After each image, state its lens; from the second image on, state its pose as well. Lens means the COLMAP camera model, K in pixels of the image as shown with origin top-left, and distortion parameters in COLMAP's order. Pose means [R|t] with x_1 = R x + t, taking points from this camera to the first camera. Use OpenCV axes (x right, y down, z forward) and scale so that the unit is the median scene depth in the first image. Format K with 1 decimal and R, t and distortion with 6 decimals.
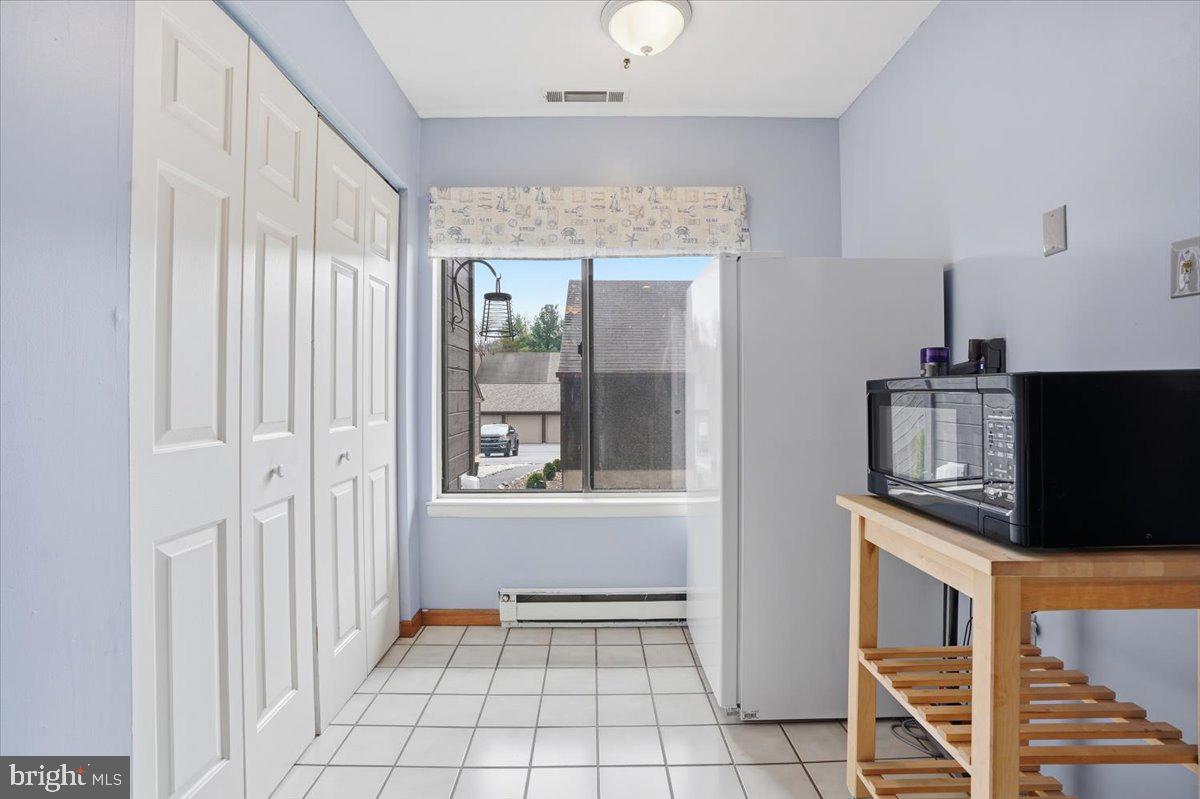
lens RADIAL K [[570.4, 0, 600.0], [0, 570.4, 393.9], [0, 0, 1]] dist [-0.026426, 0.008759]
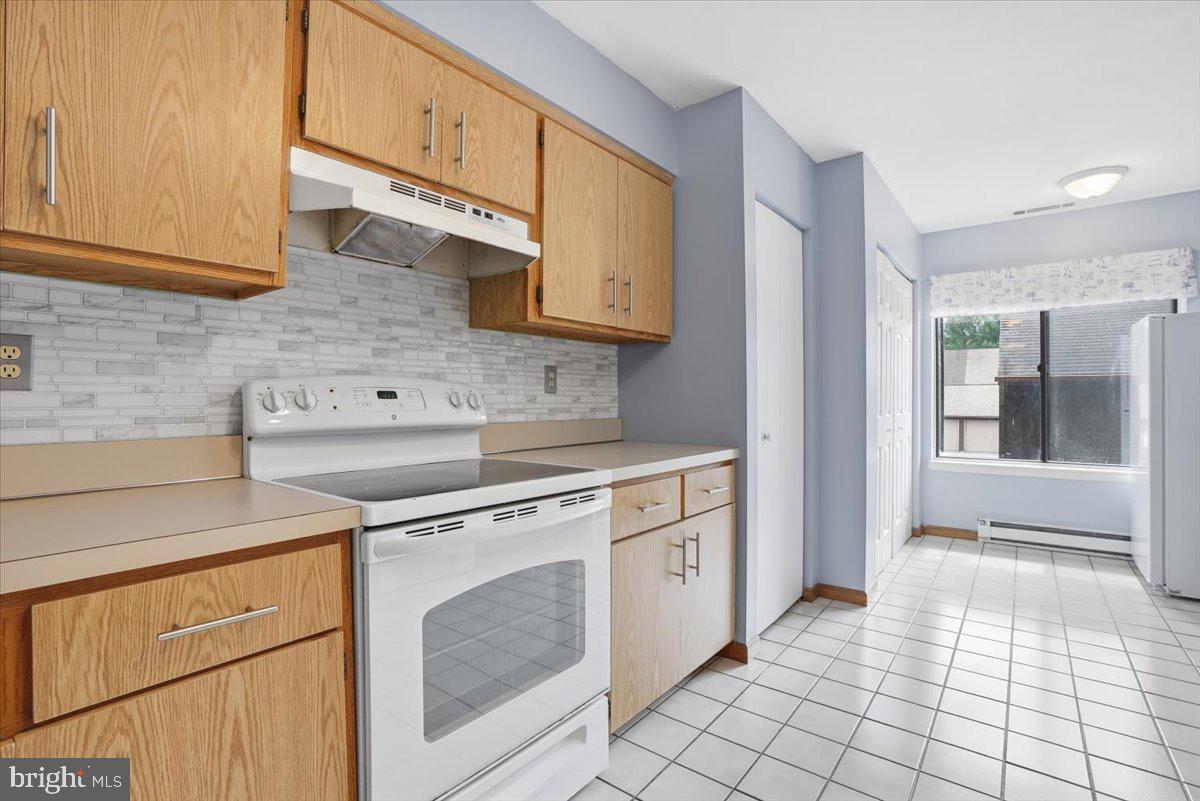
lens RADIAL K [[570.4, 0, 600.0], [0, 570.4, 389.5], [0, 0, 1]] dist [-0.026426, 0.008759]
pose [[0.792896, -0.000150, -0.609357, -0.050710], [-0.005548, 0.999957, -0.007465, -0.004613], [0.609331, 0.009299, 0.792861, -0.948696]]
